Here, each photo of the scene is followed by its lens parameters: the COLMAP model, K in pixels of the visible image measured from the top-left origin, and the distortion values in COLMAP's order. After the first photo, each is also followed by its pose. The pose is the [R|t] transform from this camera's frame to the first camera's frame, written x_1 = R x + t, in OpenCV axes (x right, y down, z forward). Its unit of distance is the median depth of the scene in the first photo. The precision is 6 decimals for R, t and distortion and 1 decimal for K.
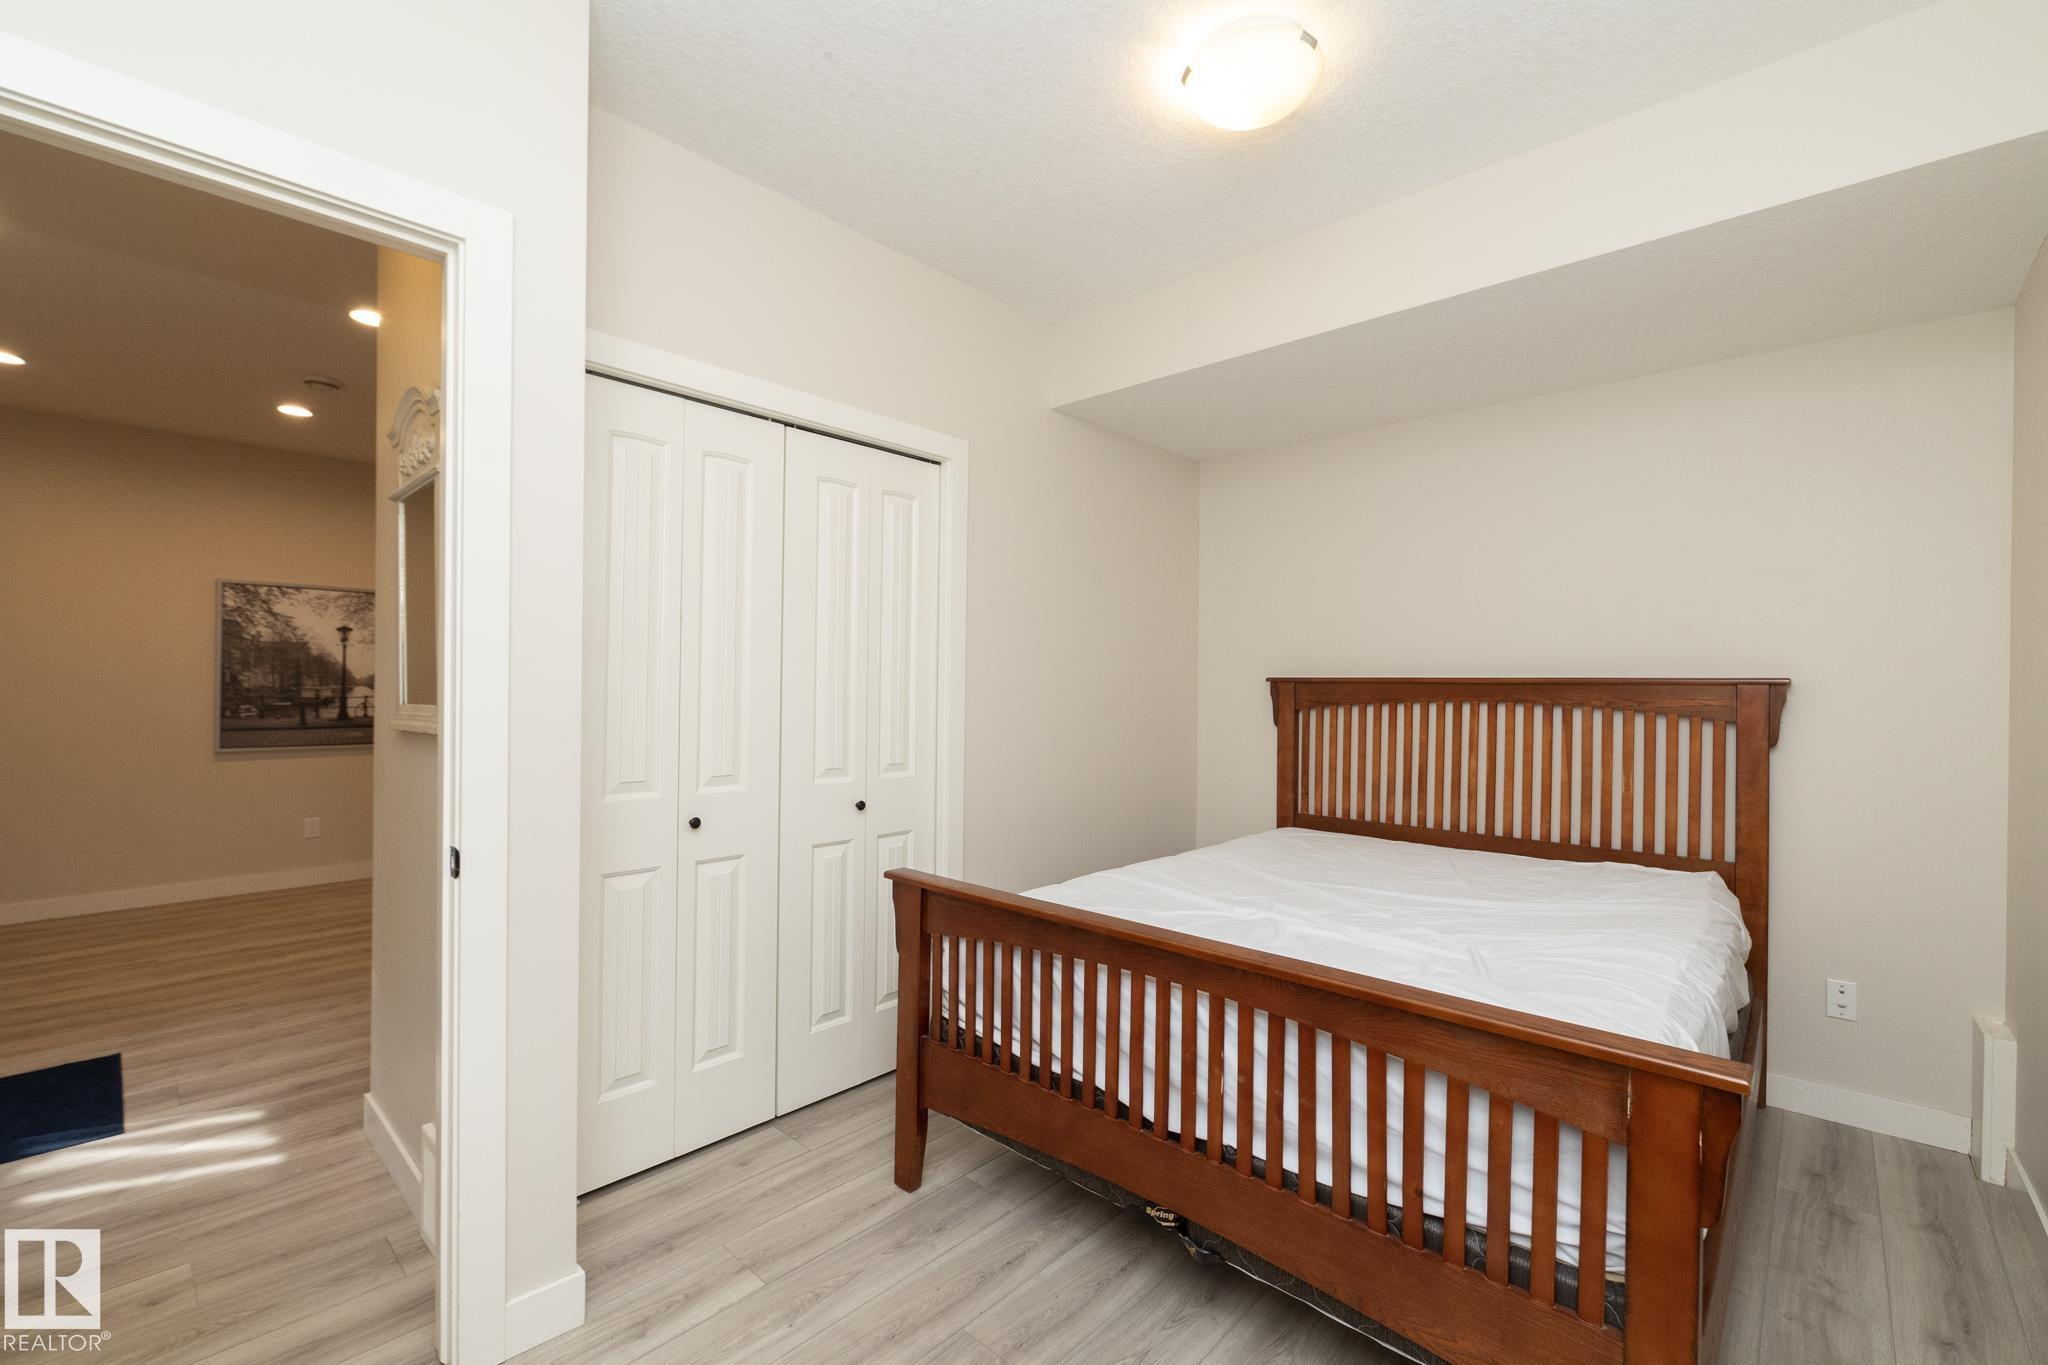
lens RADIAL K [[871.3, 0, 1030.0], [0, 871.3, 682.9], [0, 0, 1]] dist [0.001941, -0.001450]
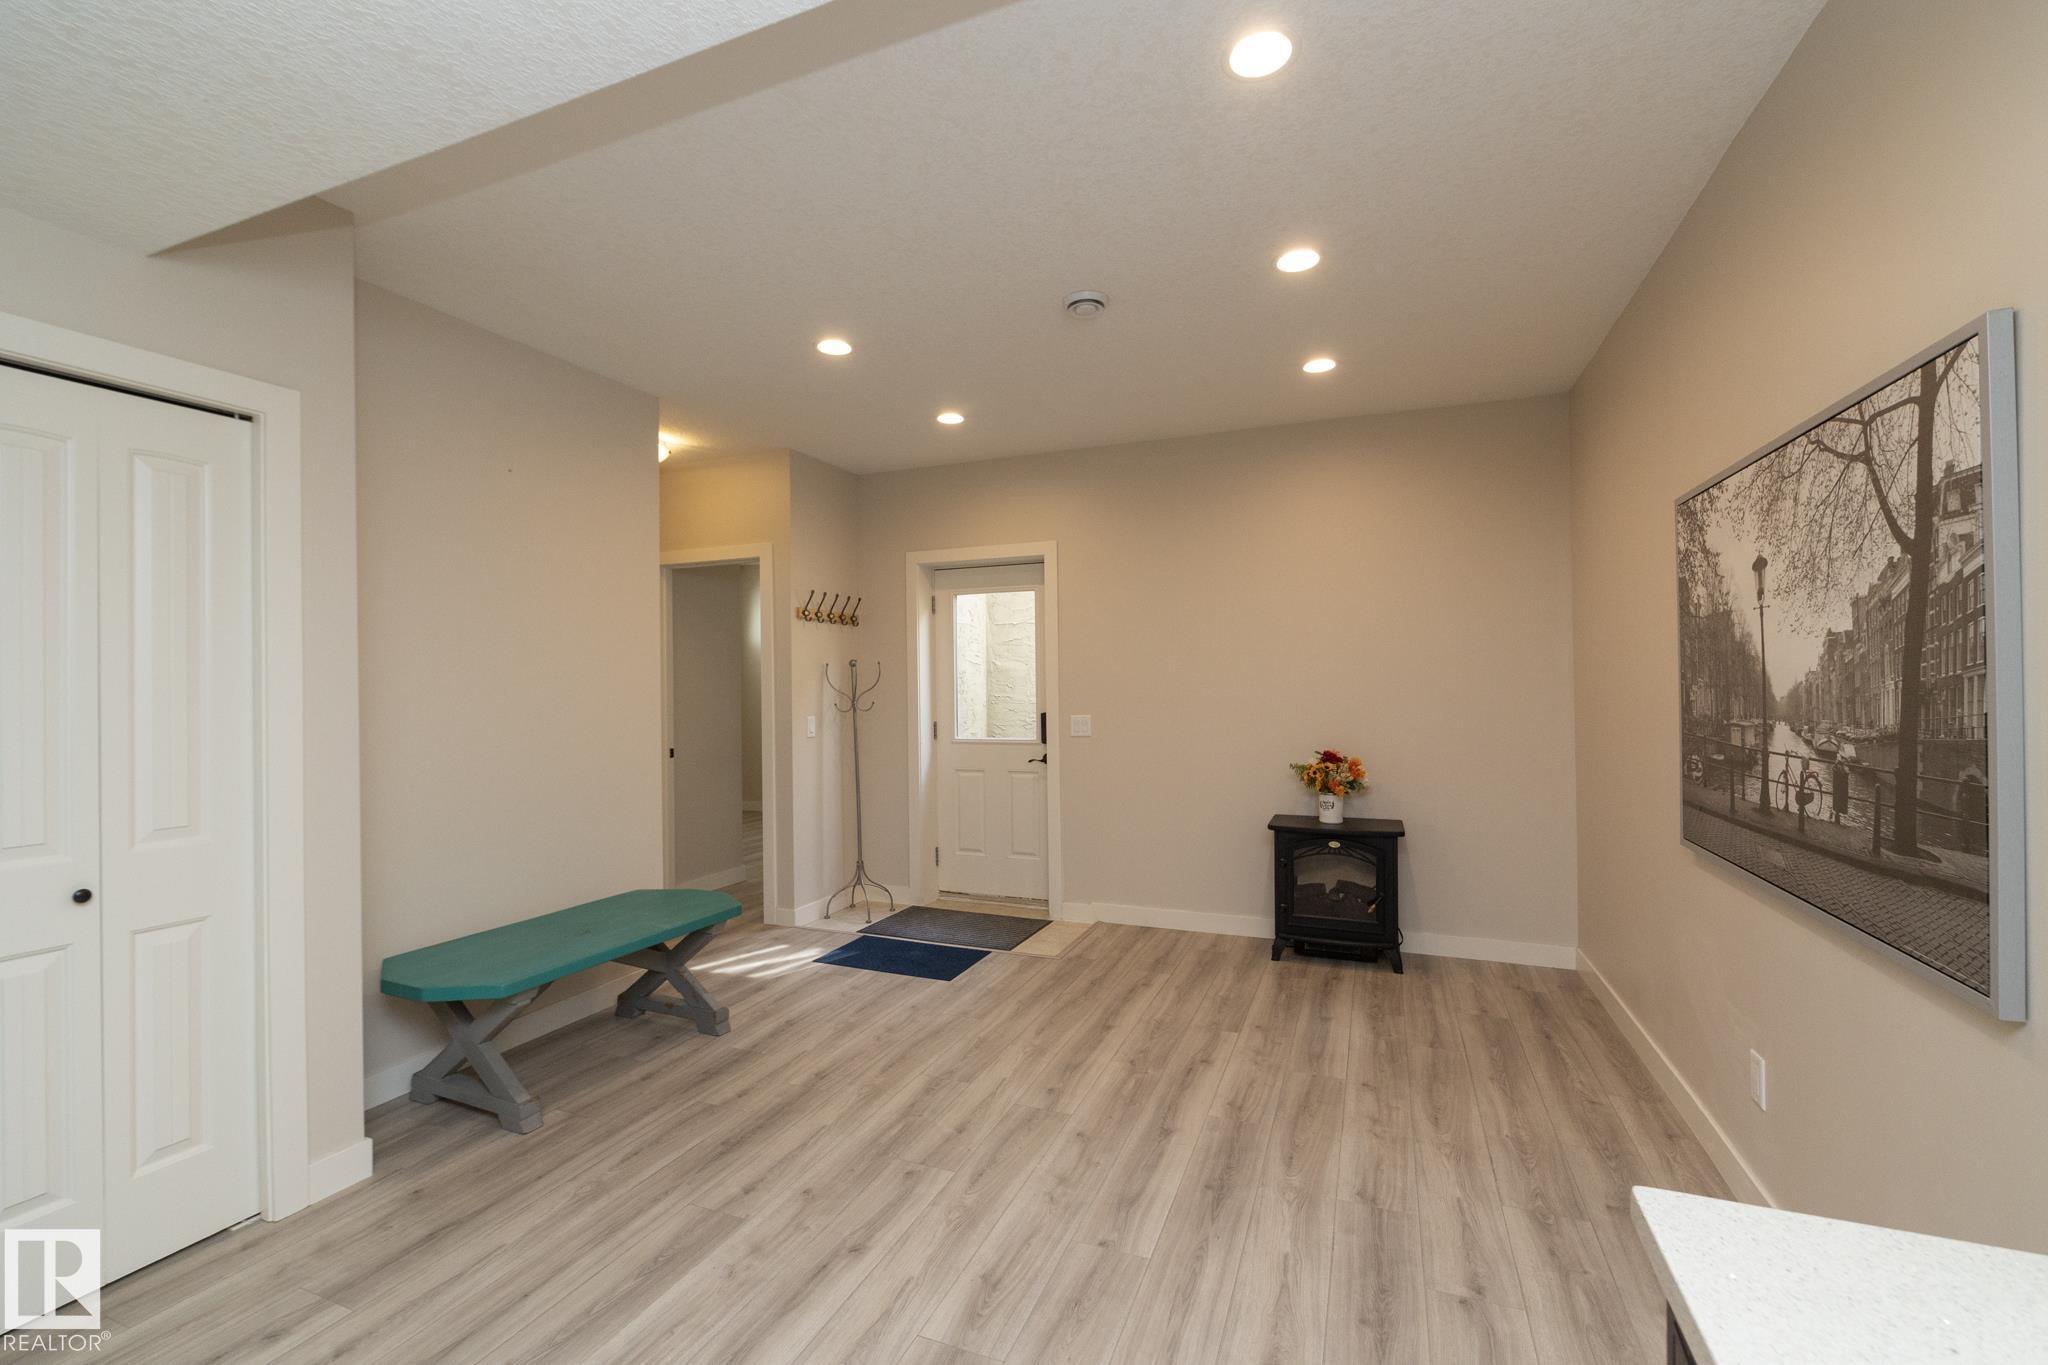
lens RADIAL K [[871.3, 0, 1007.4], [0, 871.3, 681.6], [0, 0, 1]] dist [0.001941, -0.001450]
pose [[-0.943013, 0.002209, -0.332749, -0.384933], [0.006188, 0.999921, -0.010897, -0.010973], [0.332699, -0.012335, -0.942952, 1.294777]]
